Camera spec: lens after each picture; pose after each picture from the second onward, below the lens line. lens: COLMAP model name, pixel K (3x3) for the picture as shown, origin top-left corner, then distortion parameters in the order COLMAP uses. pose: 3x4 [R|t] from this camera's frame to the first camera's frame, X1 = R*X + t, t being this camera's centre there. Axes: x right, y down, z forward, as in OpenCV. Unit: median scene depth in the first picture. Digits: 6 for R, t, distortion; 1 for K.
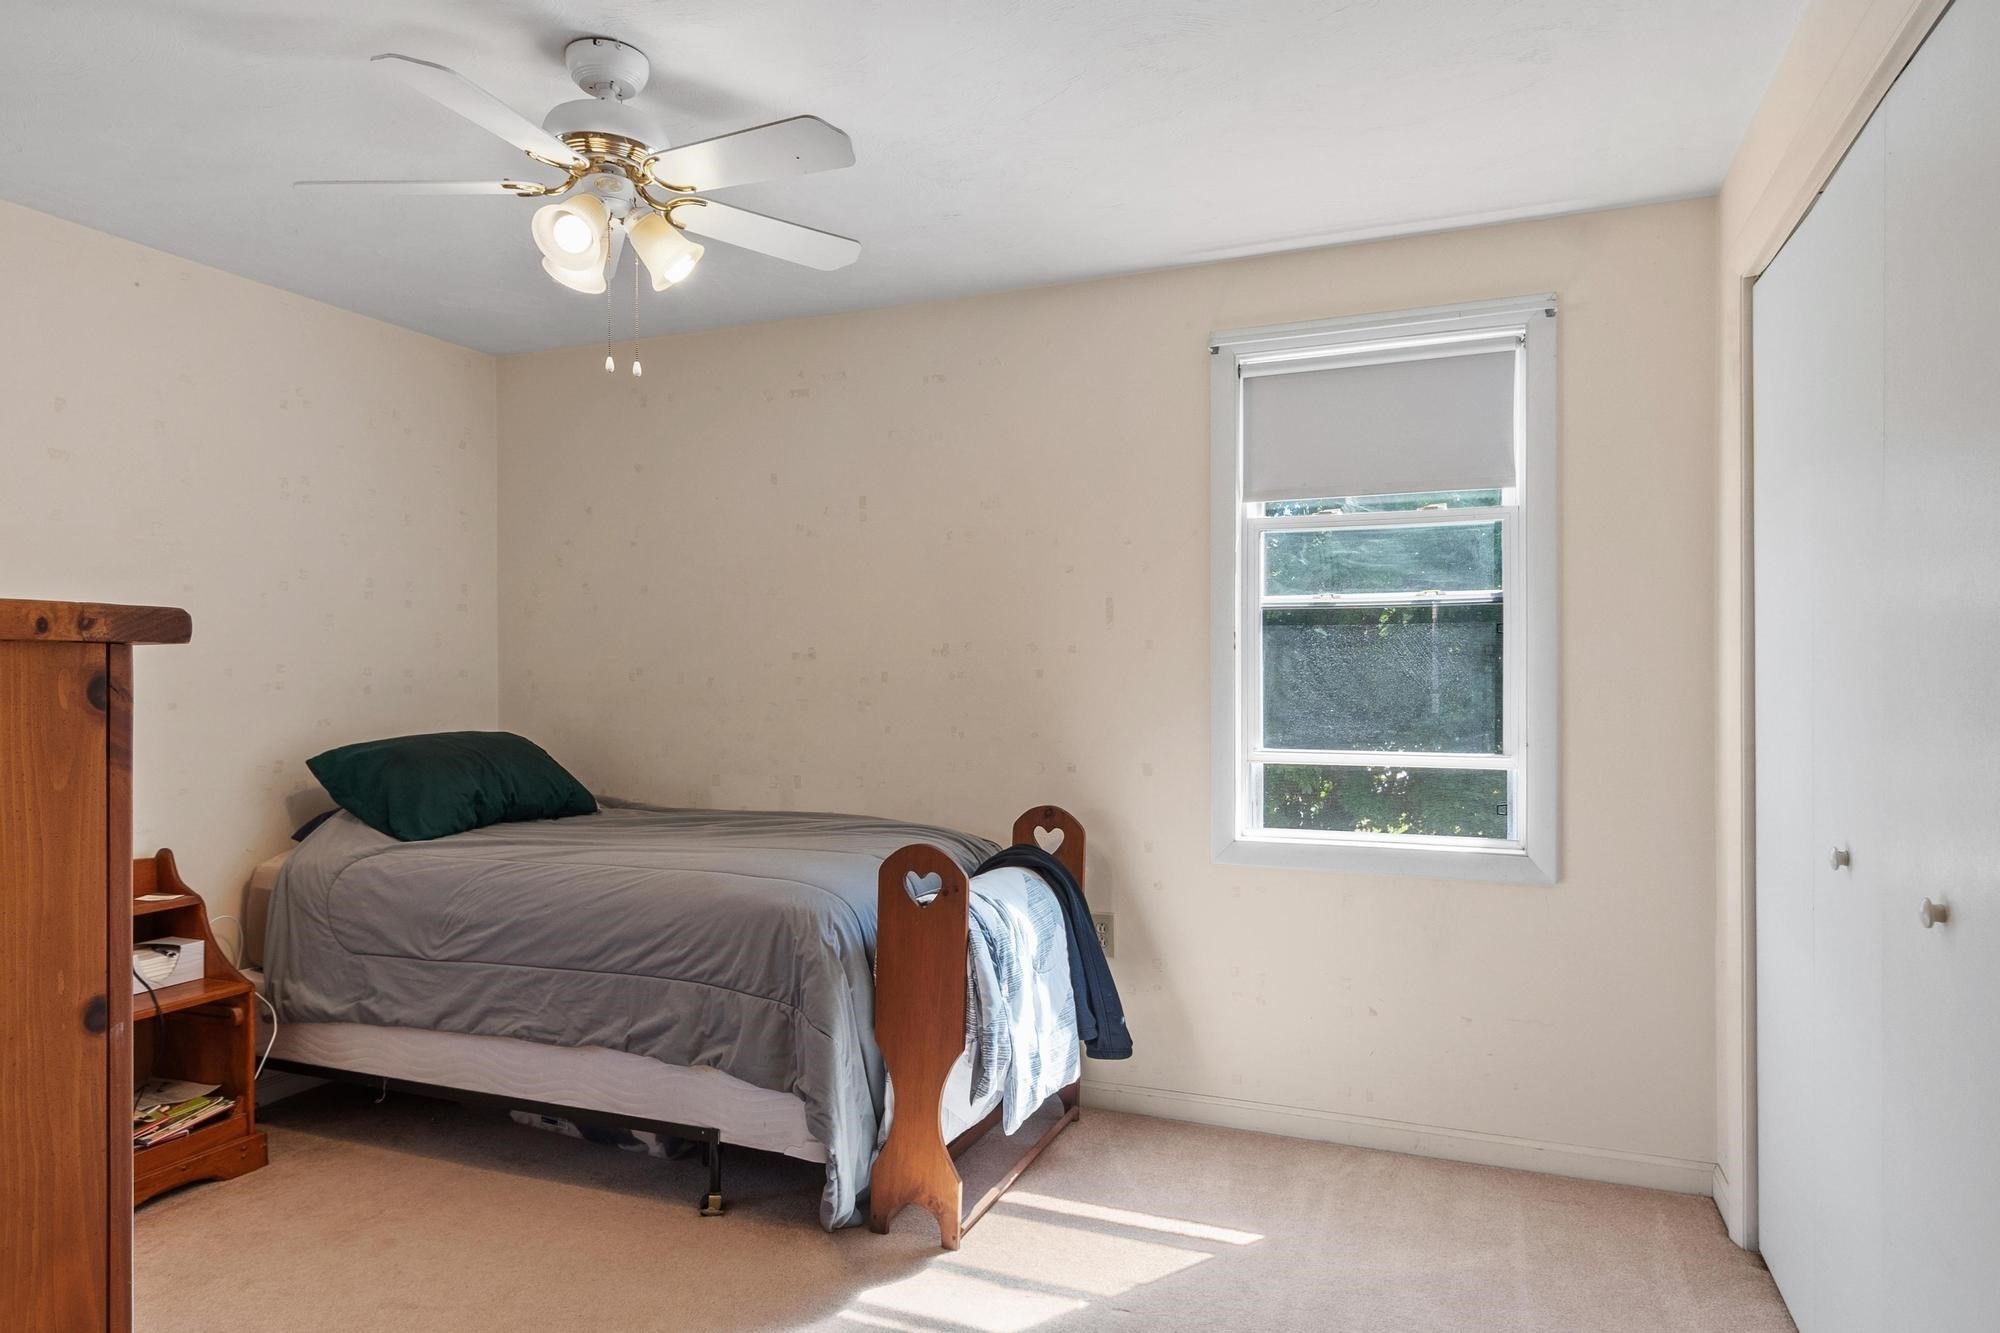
lens RADIAL K [[1156.0, 0, 998.9], [0, 1156.0, 679.2], [0, 0, 1]] dist [-0.002468, -0.001152]
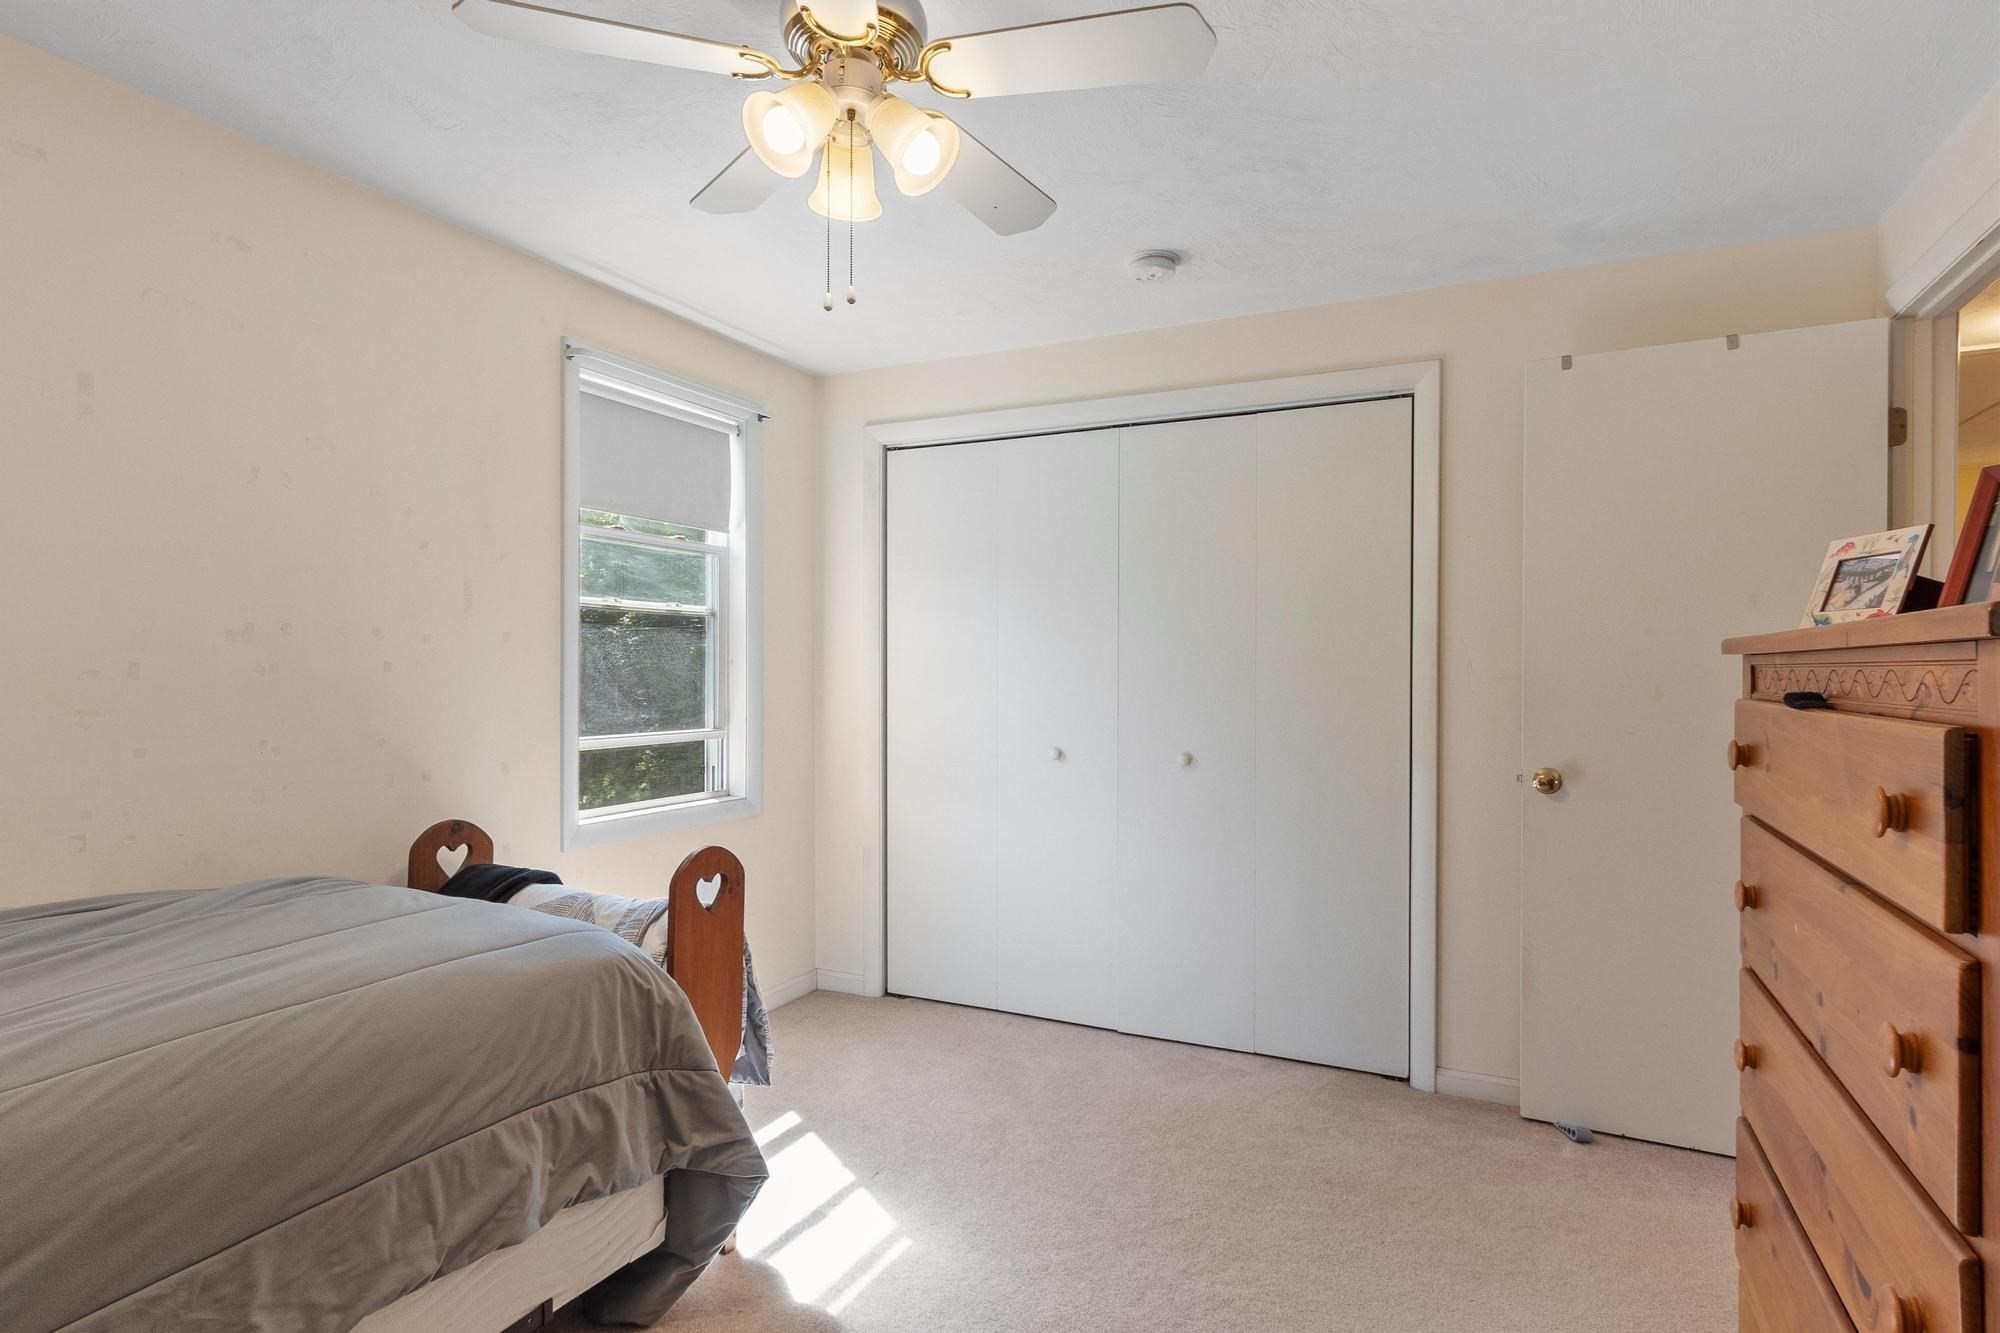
lens RADIAL K [[1023.7, 0, 994.5], [0, 1023.7, 663.8], [0, 0, 1]] dist [0.002233, -0.002107]
pose [[0.094635, 0.006483, 0.995491, -0.692574], [-0.001903, 0.999978, -0.006331, -0.003370], [-0.995510, -0.001295, 0.094646, 0.534793]]
